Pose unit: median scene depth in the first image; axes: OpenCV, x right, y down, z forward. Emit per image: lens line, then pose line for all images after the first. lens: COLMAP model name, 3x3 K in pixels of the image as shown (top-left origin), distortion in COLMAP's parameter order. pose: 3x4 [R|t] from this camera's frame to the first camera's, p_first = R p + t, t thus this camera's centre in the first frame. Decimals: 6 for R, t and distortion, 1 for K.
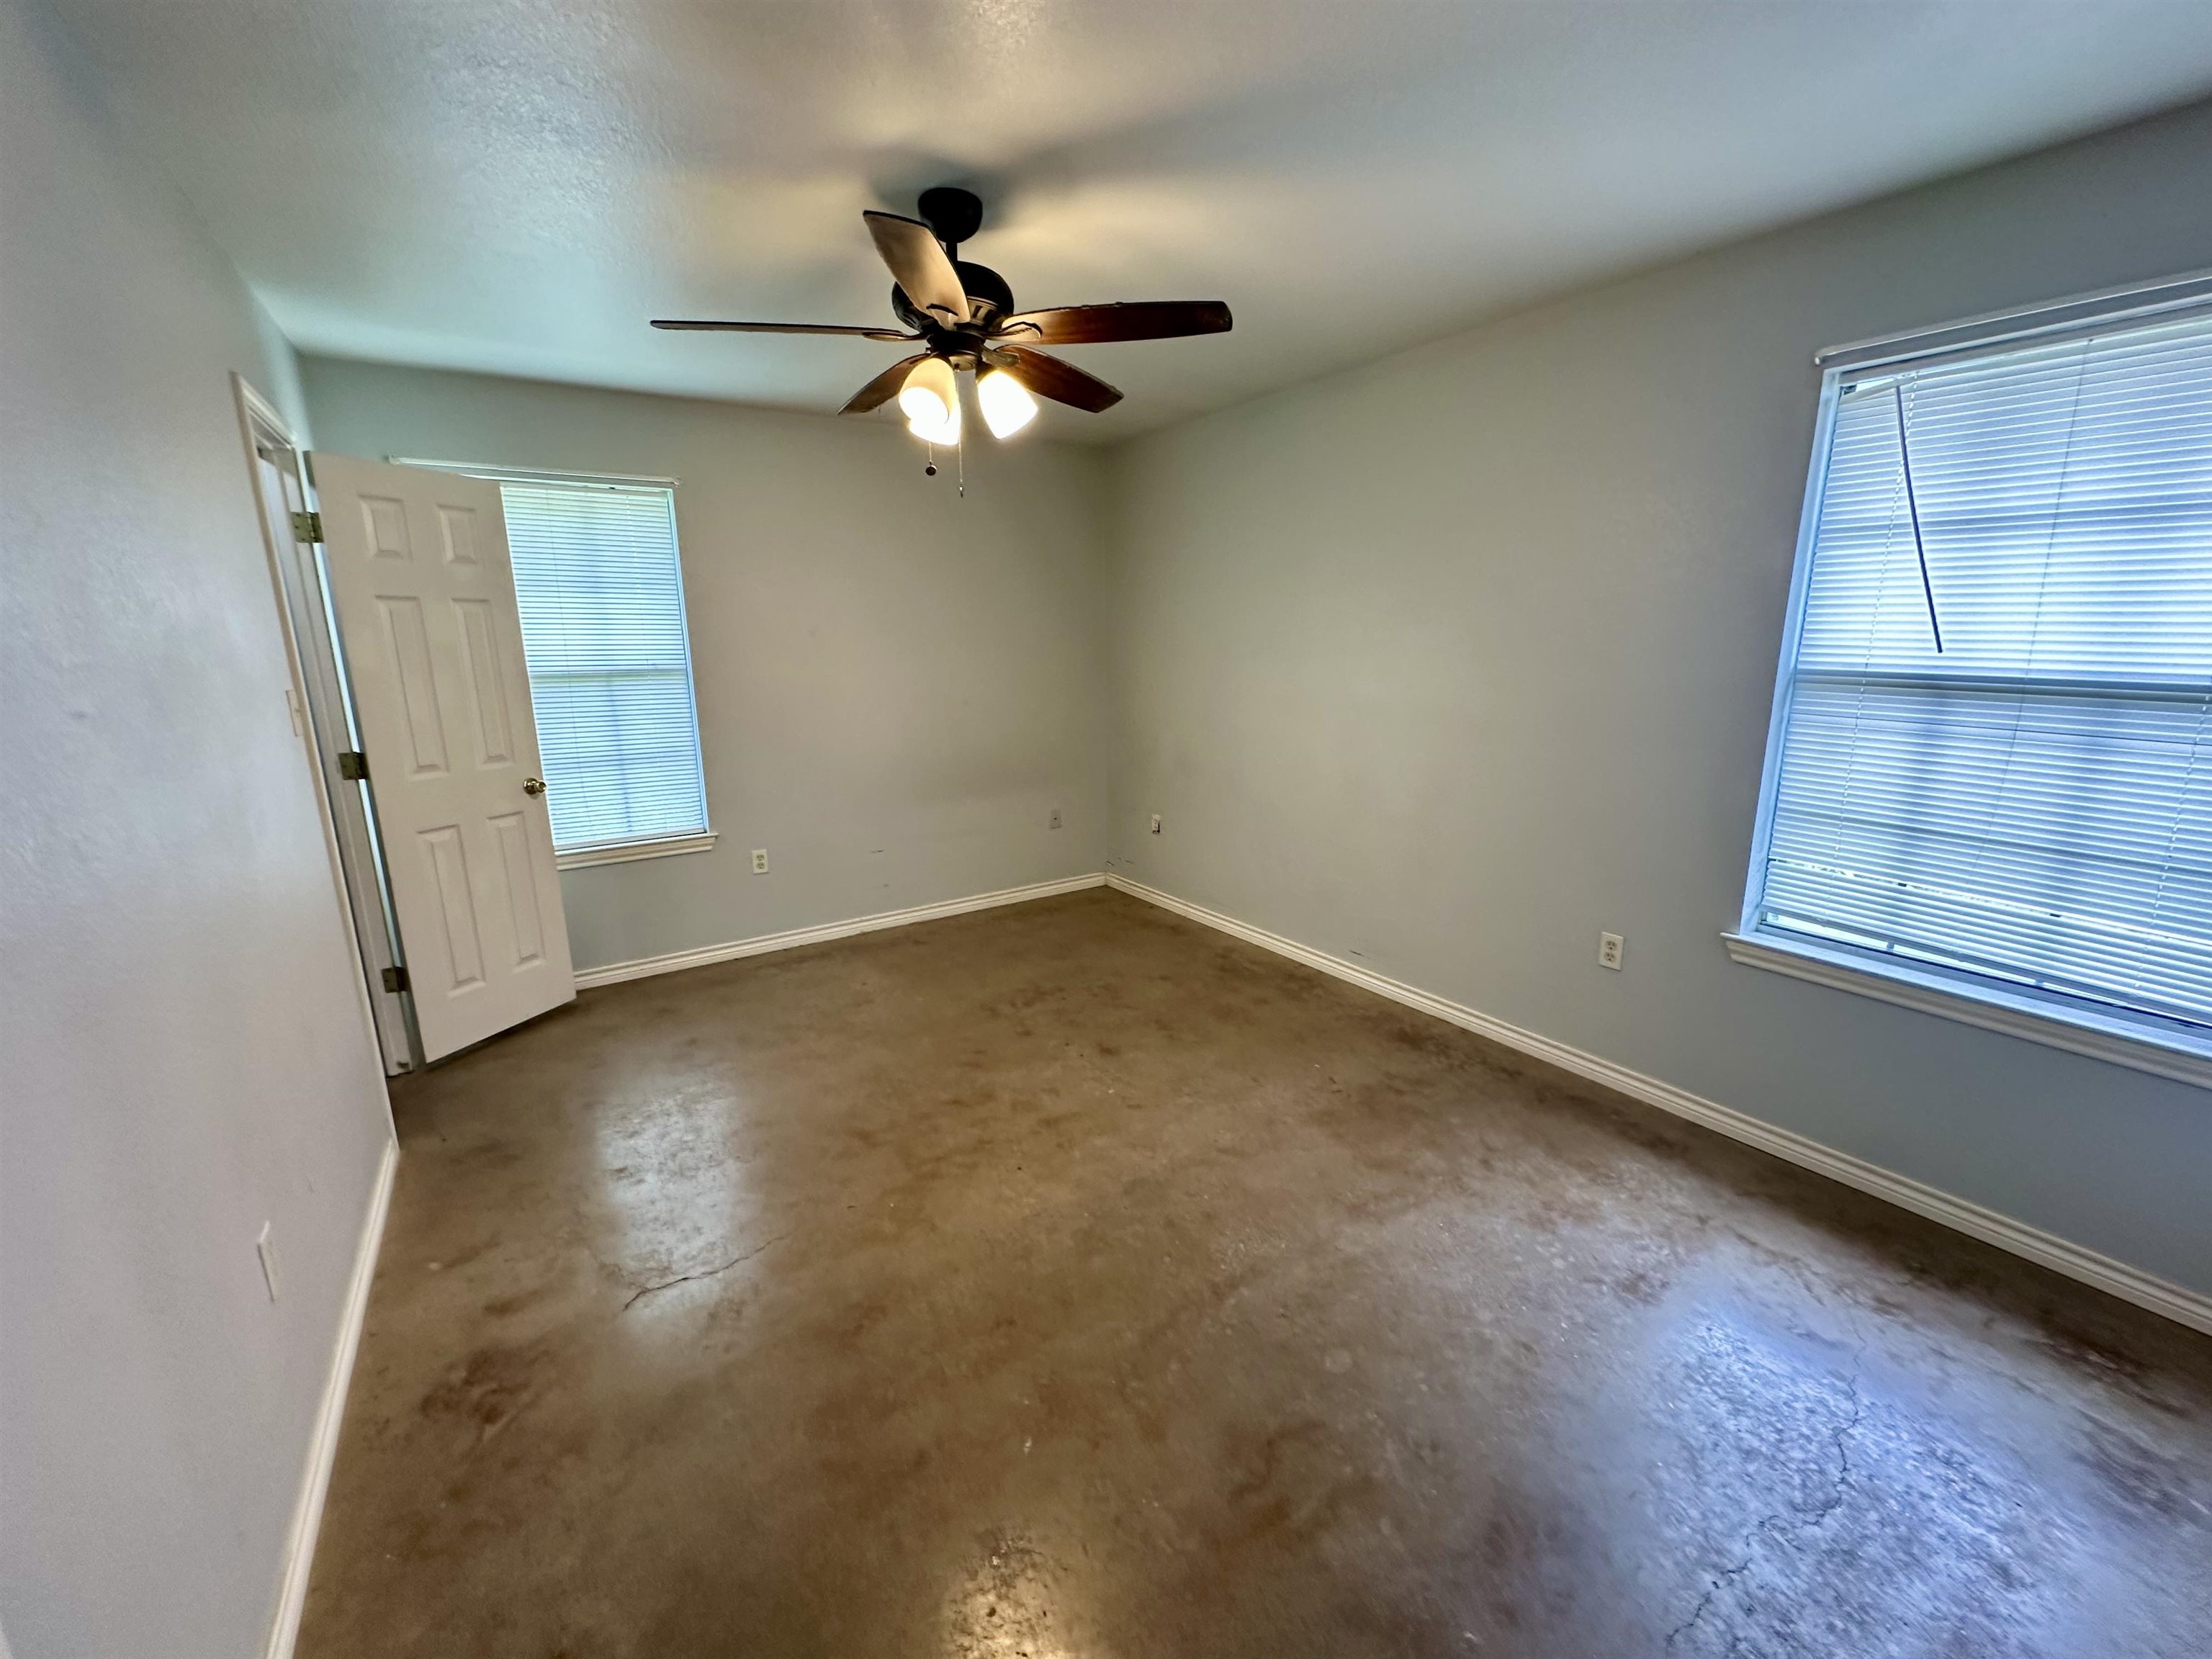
lens RADIAL K [[877.5, 0, 1095.7], [0, 877.5, 831.1], [0, 0, 1]] dist [-0.002668, -0.000002]
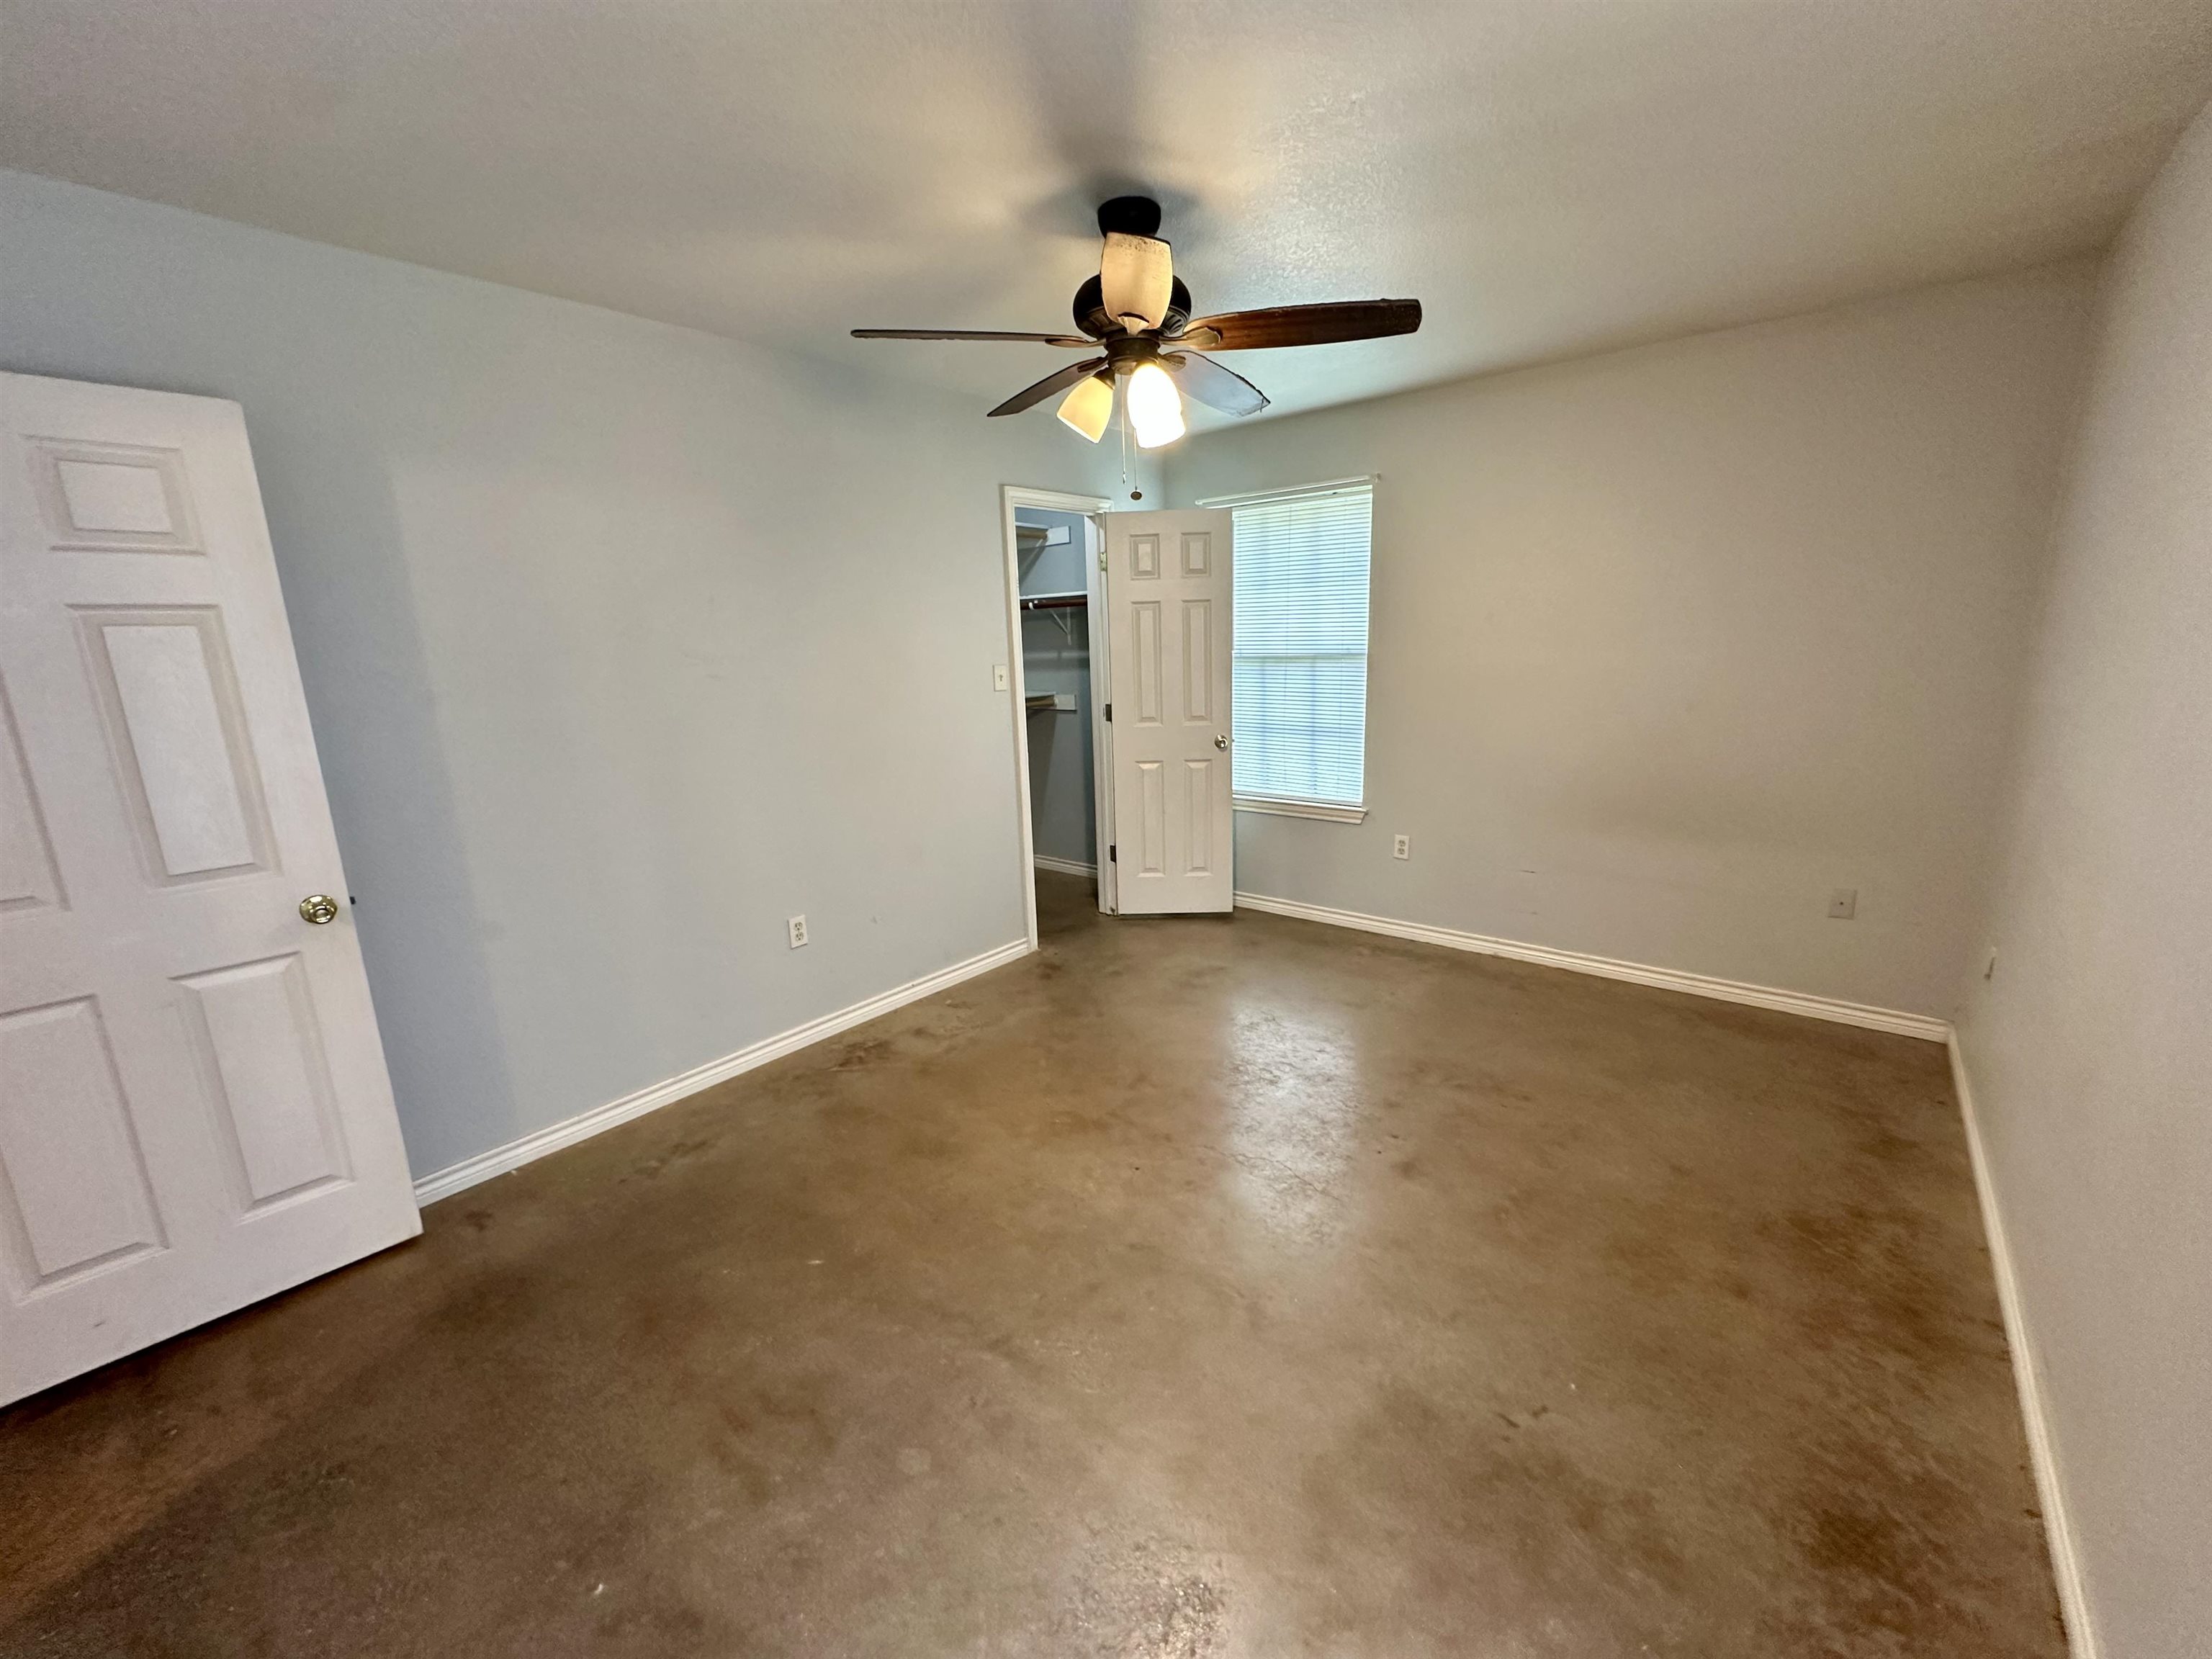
lens RADIAL K [[877.5, 0, 1109.4], [0, 877.5, 830.7], [0, 0, 1]] dist [-0.002668, -0.000002]
pose [[0.293261, 0.214155, -0.931738, 0.623513], [-0.180213, 0.969500, 0.166113, -0.124243], [0.938894, 0.119197, 0.322910, 0.496319]]
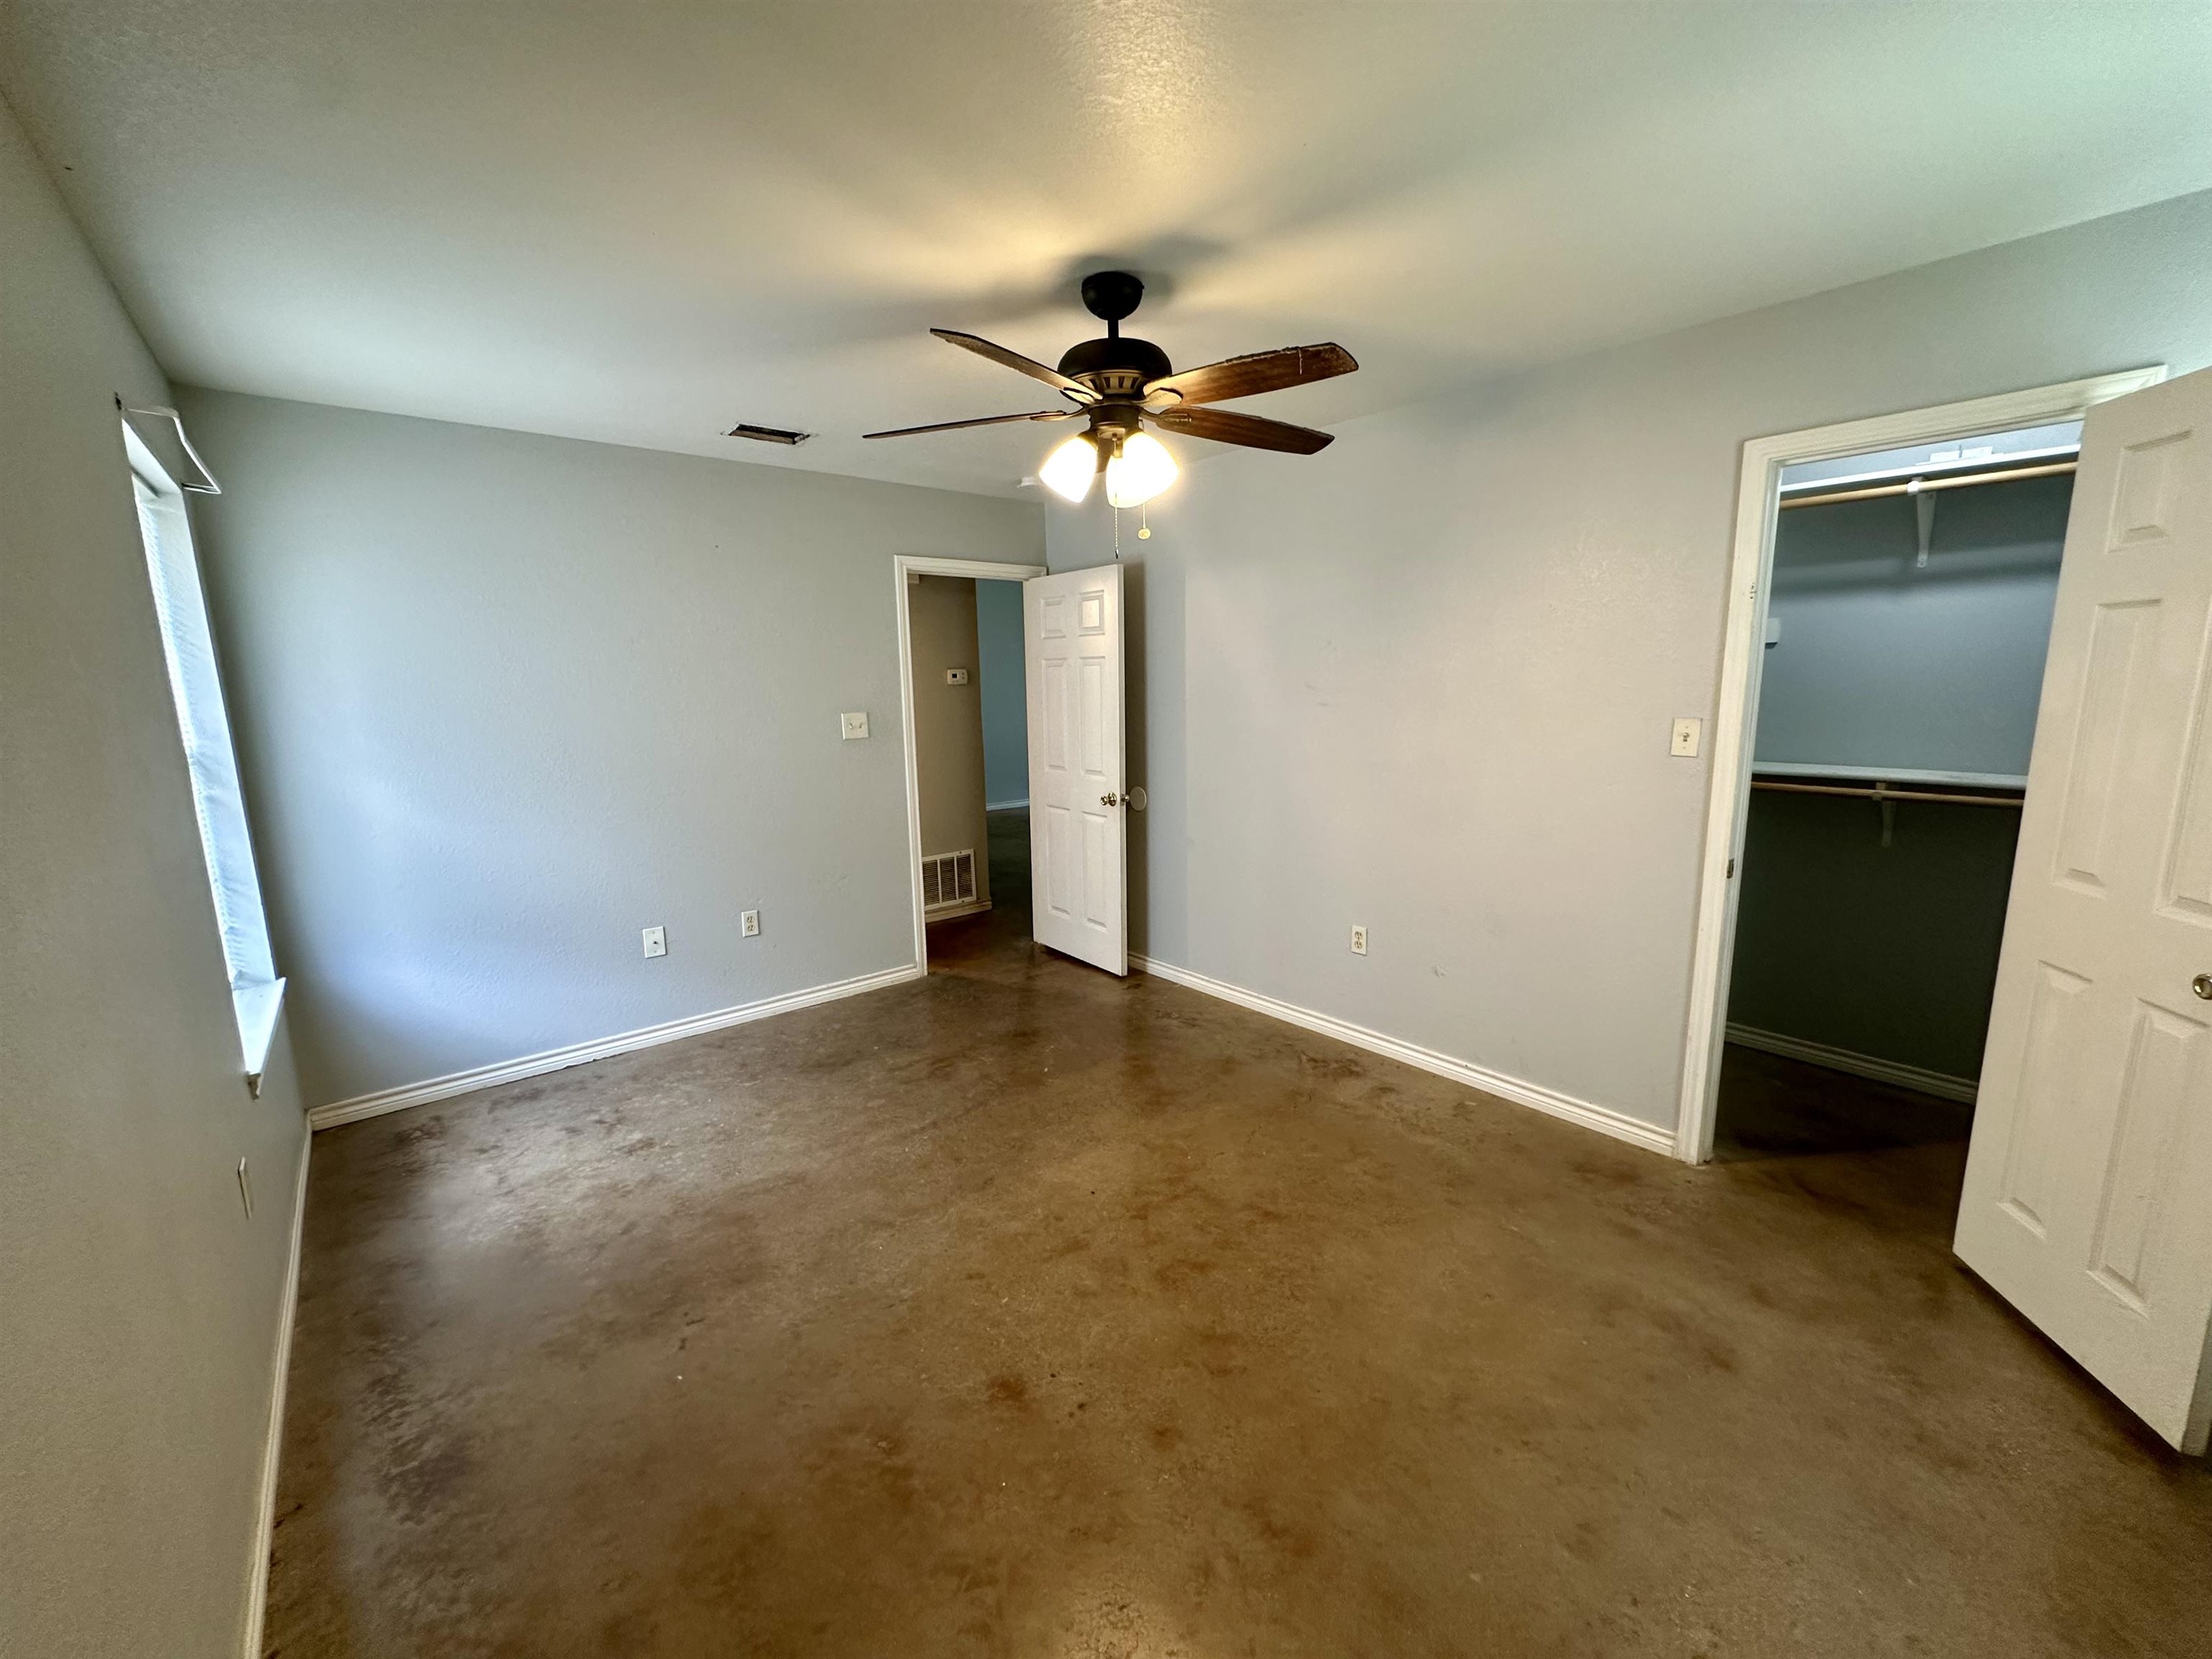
lens RADIAL K [[877.5, 0, 1101.6], [0, 877.5, 833.3], [0, 0, 1]] dist [-0.002668, -0.000002]
pose [[-0.992251, 0.050248, -0.113640, 0.000436], [0.002411, 0.922198, 0.386711, -0.346071], [0.124230, 0.383440, -0.915173, 1.485692]]
